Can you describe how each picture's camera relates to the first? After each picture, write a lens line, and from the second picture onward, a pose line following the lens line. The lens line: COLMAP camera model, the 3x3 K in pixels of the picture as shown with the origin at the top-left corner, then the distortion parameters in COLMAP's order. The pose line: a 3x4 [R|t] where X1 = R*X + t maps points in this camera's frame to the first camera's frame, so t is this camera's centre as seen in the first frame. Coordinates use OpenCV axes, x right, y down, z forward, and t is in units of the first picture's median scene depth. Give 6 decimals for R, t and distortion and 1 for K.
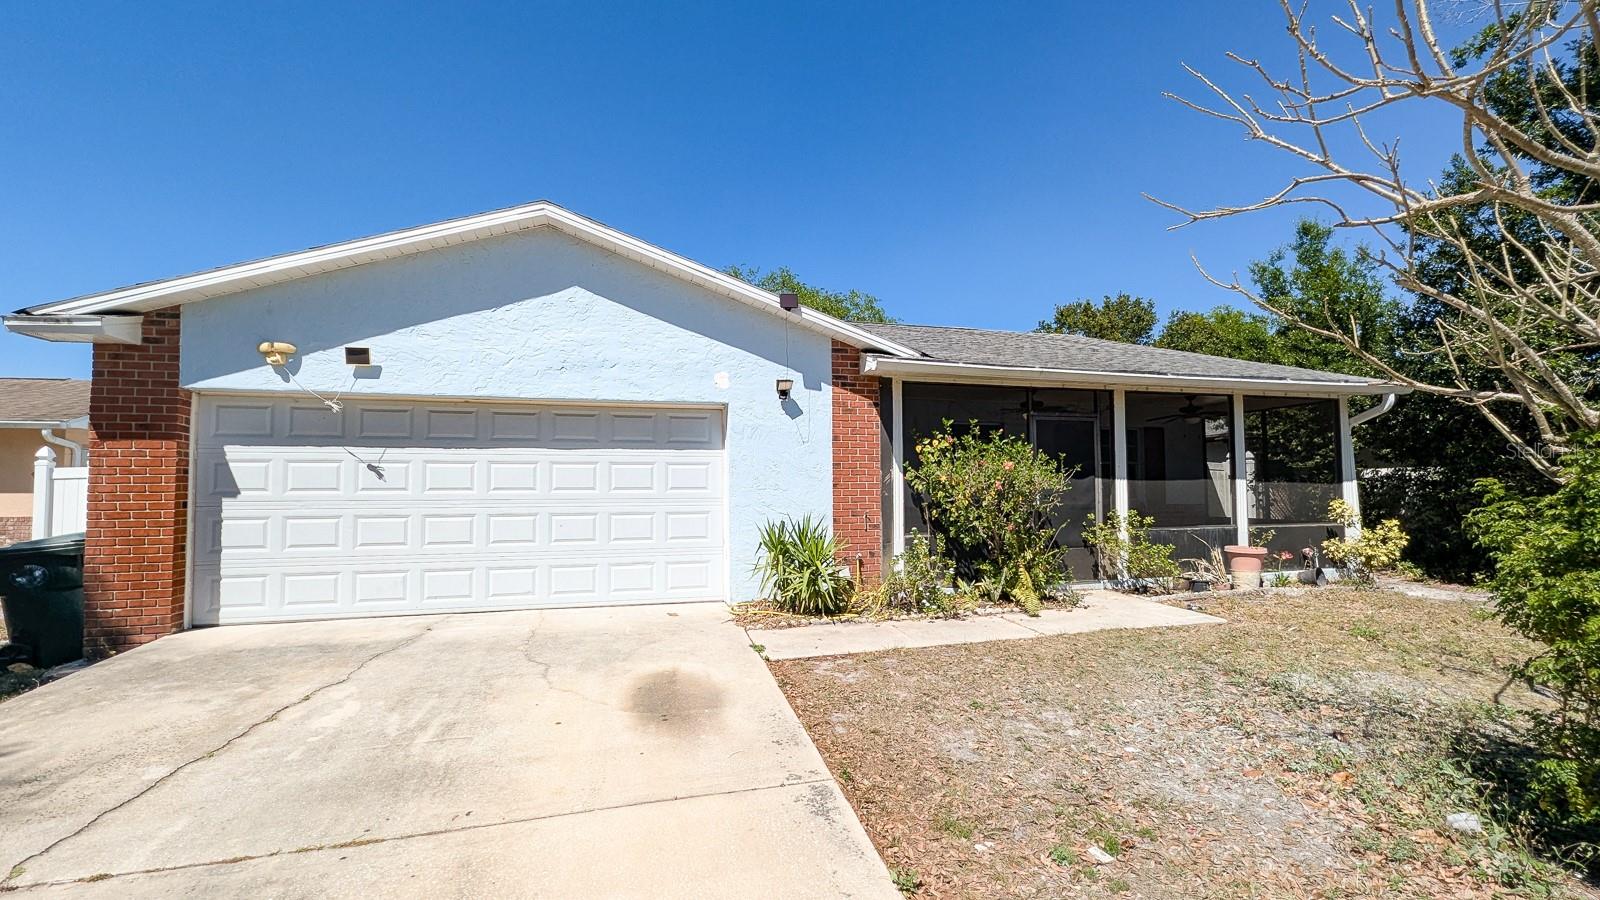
lens RADIAL K [[629.5, 0, 790.5], [0, 629.5, 455.8], [0, 0, 1]] dist [-0.001916, -0.000555]
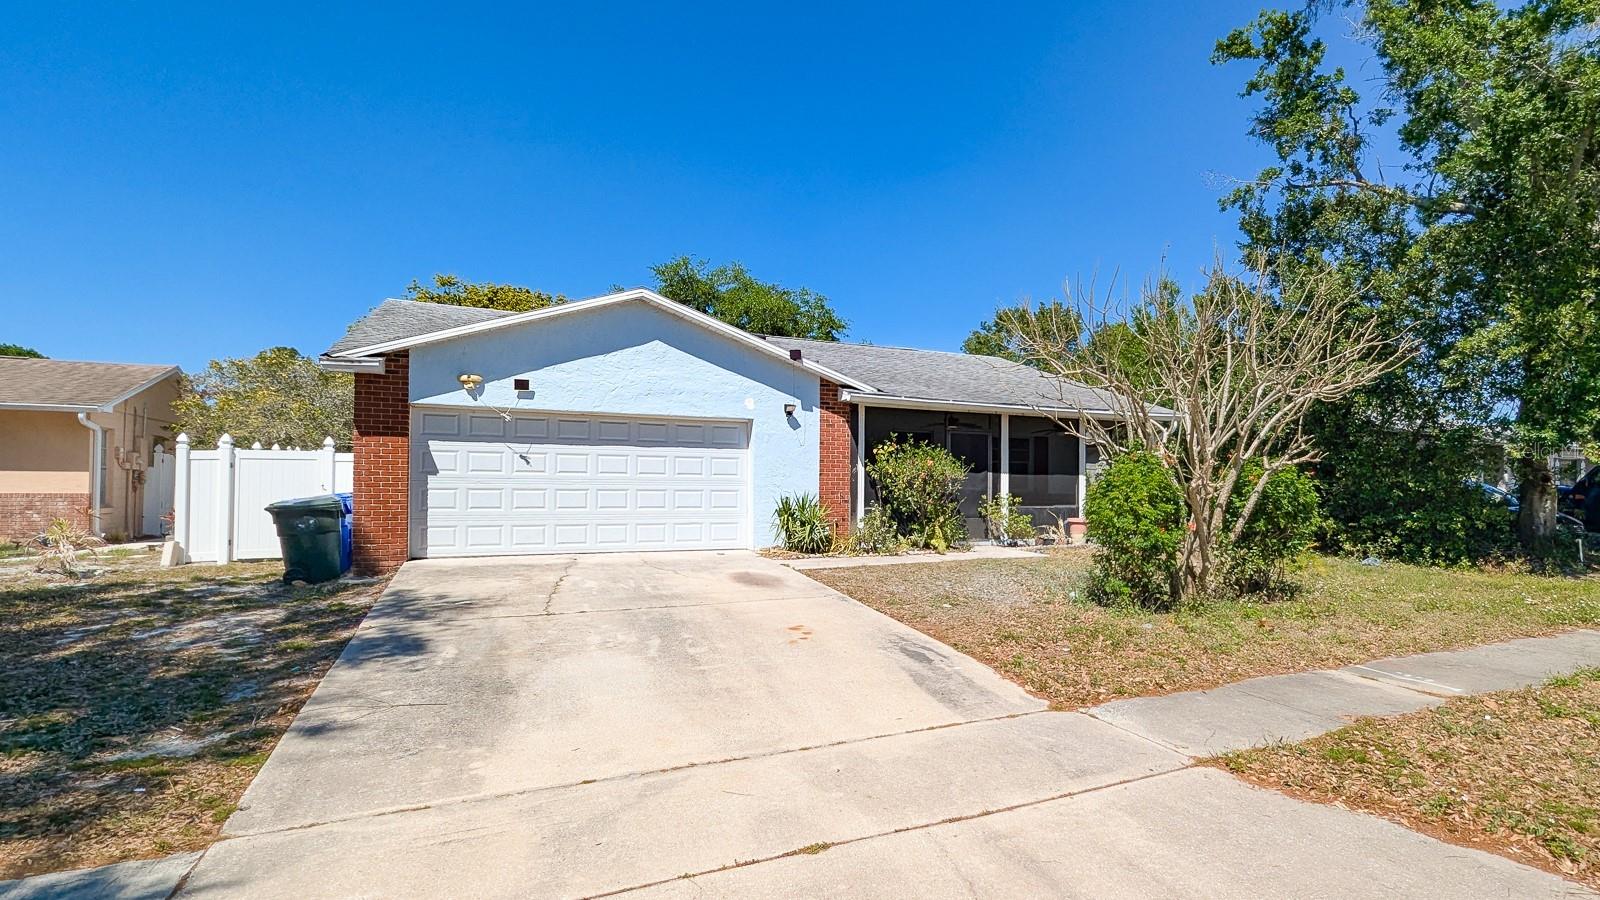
lens RADIAL K [[629.5, 0, 809.3], [0, 629.5, 456.1], [0, 0, 1]] dist [-0.001916, -0.000555]
pose [[0.992866, 0.019942, 0.117554, -0.145865], [-0.021246, 0.999726, 0.009846, -0.011926], [-0.117326, -0.012274, 0.993018, -0.544482]]
